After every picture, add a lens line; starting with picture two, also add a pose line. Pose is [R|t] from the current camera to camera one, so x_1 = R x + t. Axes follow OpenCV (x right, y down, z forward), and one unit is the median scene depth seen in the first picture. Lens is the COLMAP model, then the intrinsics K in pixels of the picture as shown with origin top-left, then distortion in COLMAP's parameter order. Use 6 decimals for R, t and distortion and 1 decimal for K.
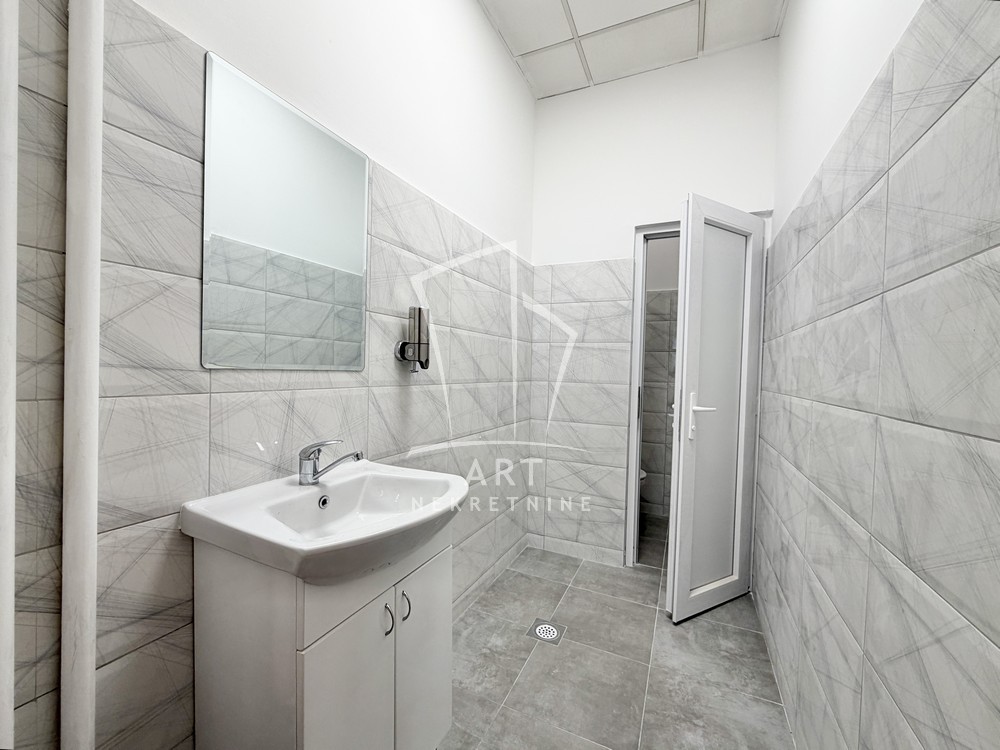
lens RADIAL K [[402.3, 0, 497.4], [0, 402.3, 375.4], [0, 0, 1]] dist [0.000468, -0.000203]
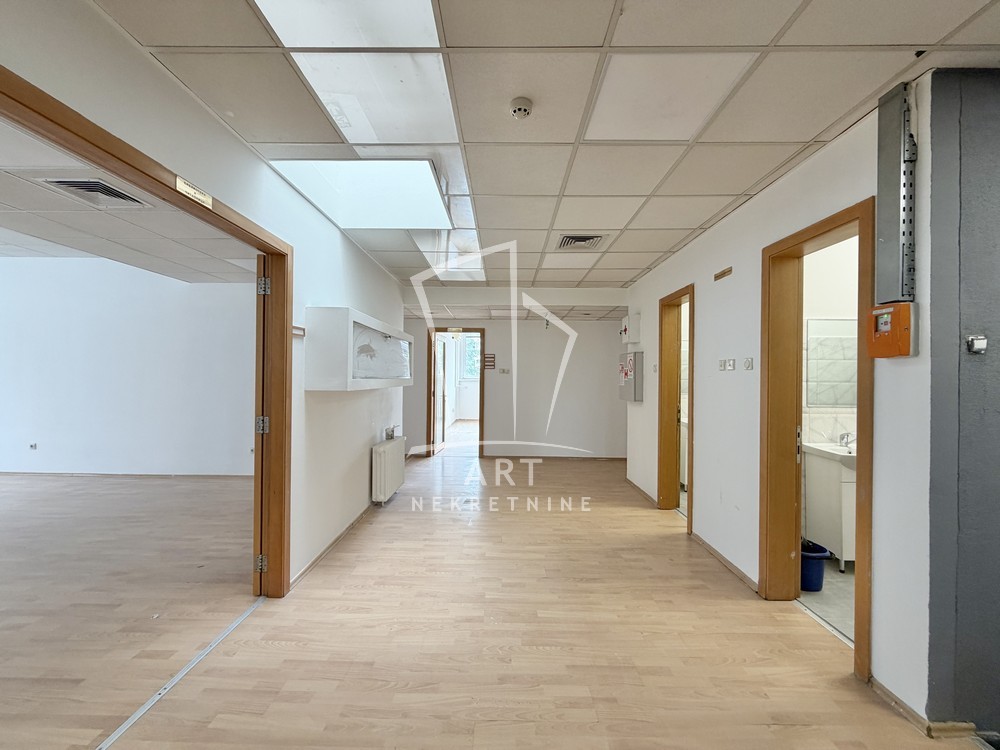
lens RADIAL K [[402.3, 0, 498.4], [0, 402.3, 375.8], [0, 0, 1]] dist [0.000468, -0.000203]
pose [[0.402739, -0.027222, -0.914910, 1.133310], [-0.015726, 0.999204, -0.036652, -0.088457], [0.915180, 0.029149, 0.401991, -2.332737]]
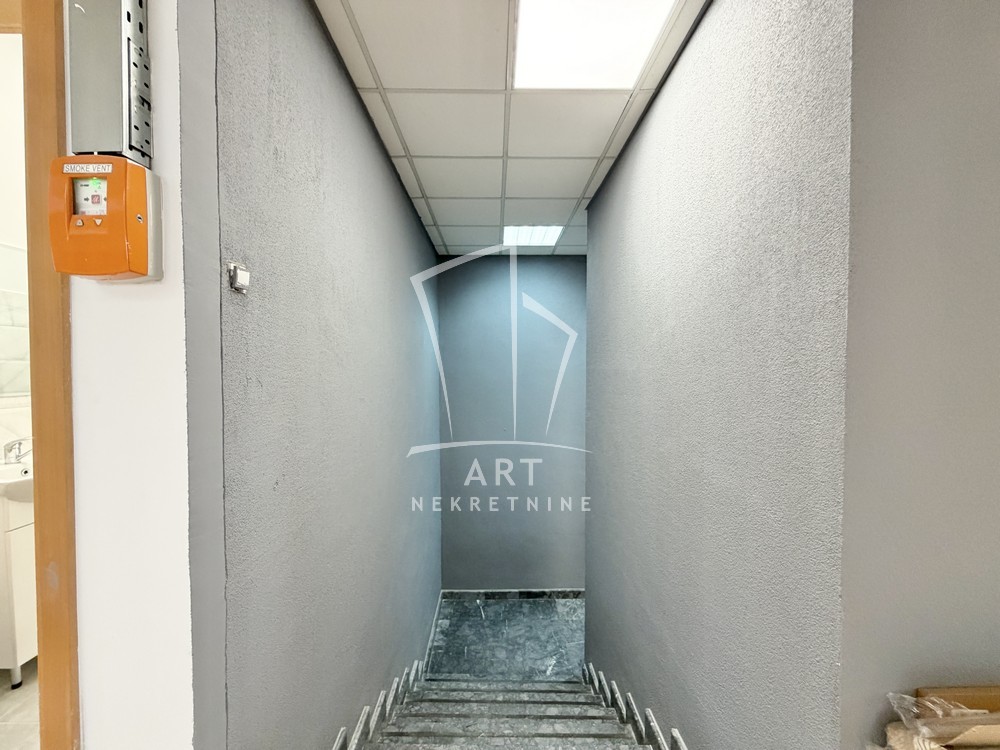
lens RADIAL K [[402.3, 0, 497.9], [0, 402.3, 373.7], [0, 0, 1]] dist [0.000468, -0.000203]
pose [[0.910813, -0.040505, 0.410827, 0.690386], [0.038203, 0.999174, 0.013815, -0.052010], [-0.411048, 0.003112, 0.911609, -1.343957]]
